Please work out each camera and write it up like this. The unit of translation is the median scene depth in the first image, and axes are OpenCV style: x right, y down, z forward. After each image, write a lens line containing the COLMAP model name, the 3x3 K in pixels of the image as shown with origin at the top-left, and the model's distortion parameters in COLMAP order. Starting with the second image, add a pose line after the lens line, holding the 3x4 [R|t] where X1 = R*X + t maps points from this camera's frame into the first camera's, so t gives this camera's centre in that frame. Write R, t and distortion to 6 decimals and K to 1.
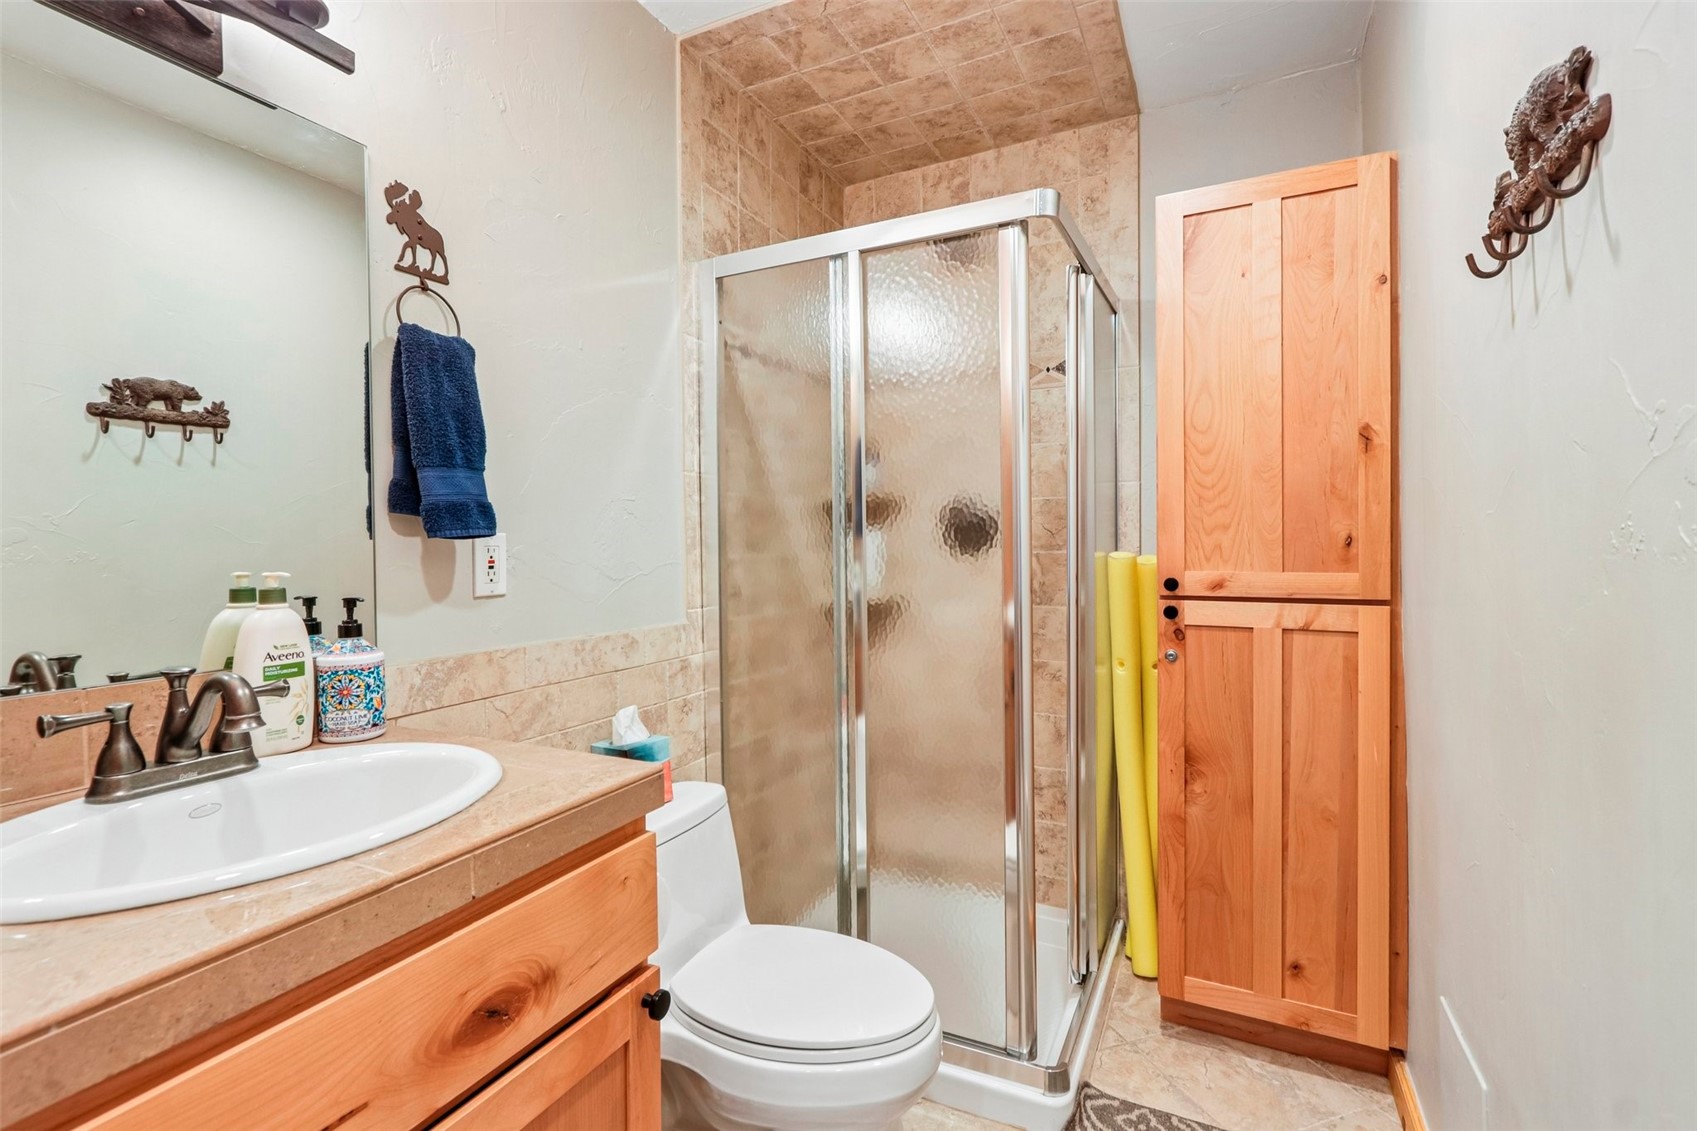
lens RADIAL K [[804.2, 0, 842.5], [0, 804.2, 556.2], [0, 0, 1]] dist [0.004471, 0.001356]
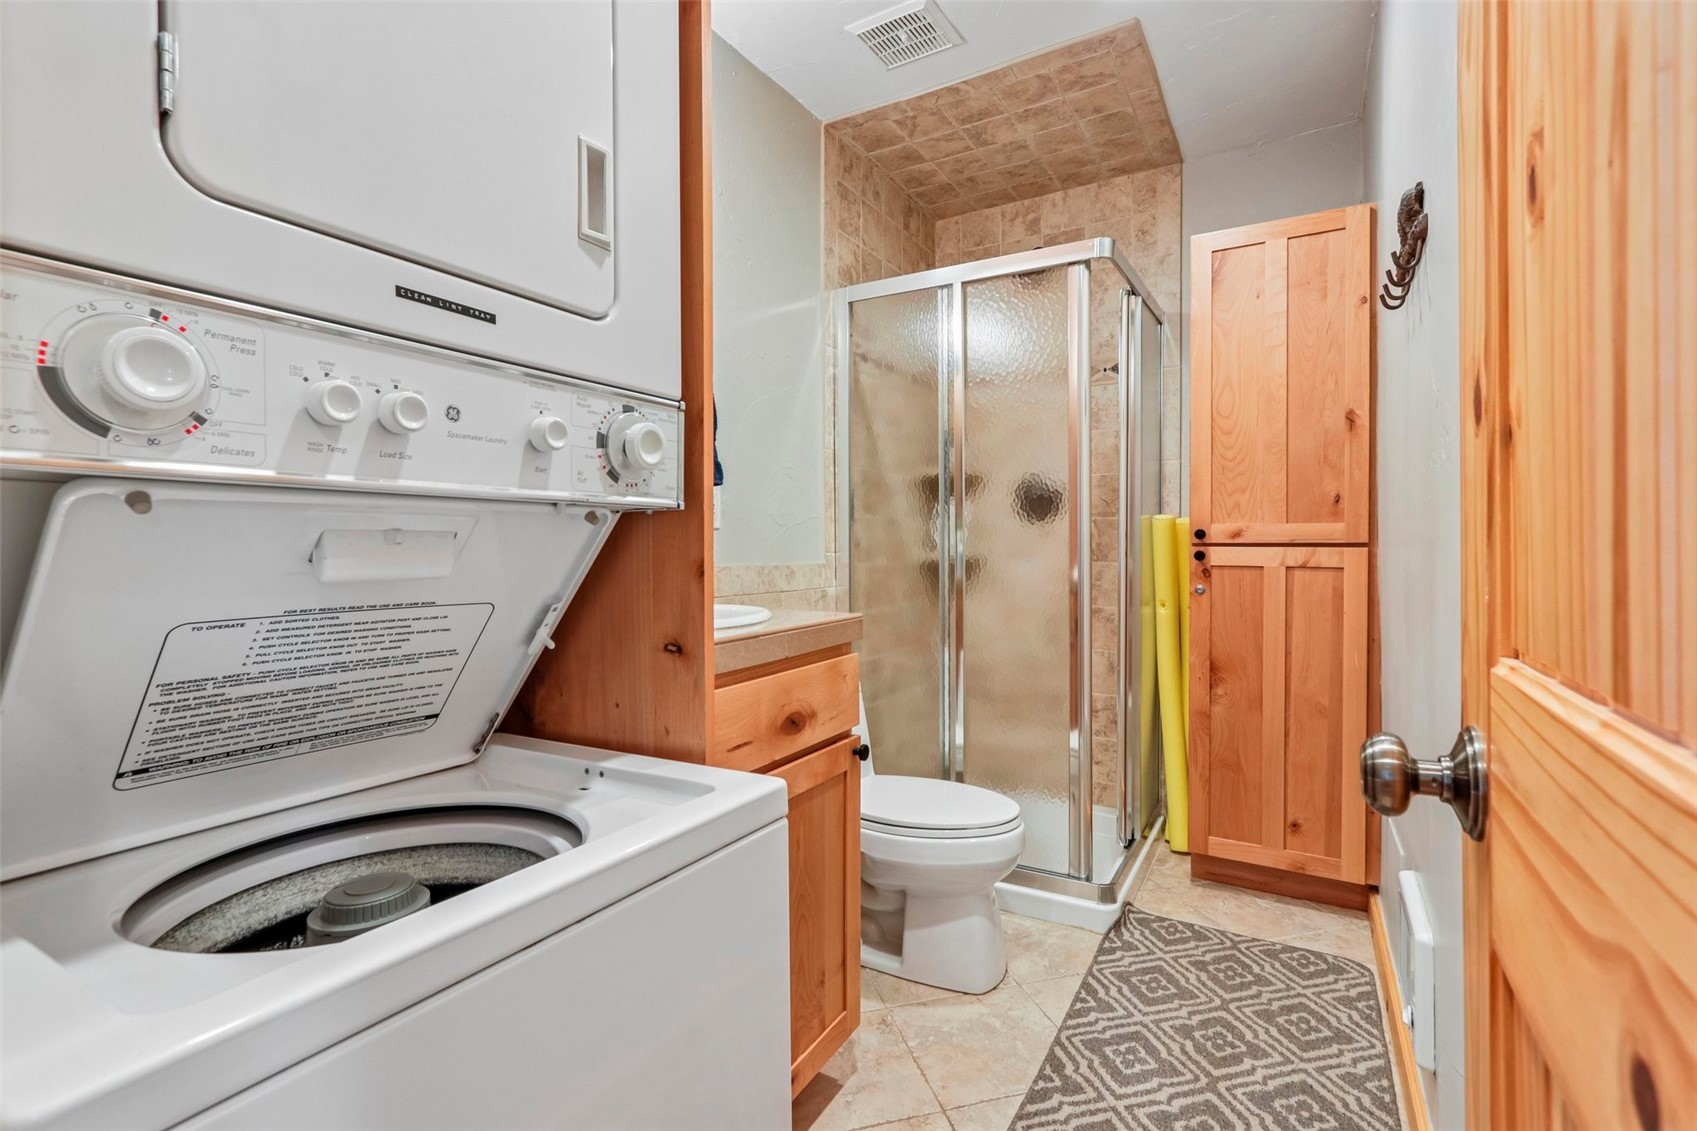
lens RADIAL K [[804.2, 0, 840.2], [0, 804.2, 555.1], [0, 0, 1]] dist [0.004471, 0.001356]
pose [[0.997686, 0.008345, -0.067473, -0.091779], [-0.008554, 0.999959, -0.002809, 0.084114], [0.067447, 0.003380, 0.997717, -0.367519]]
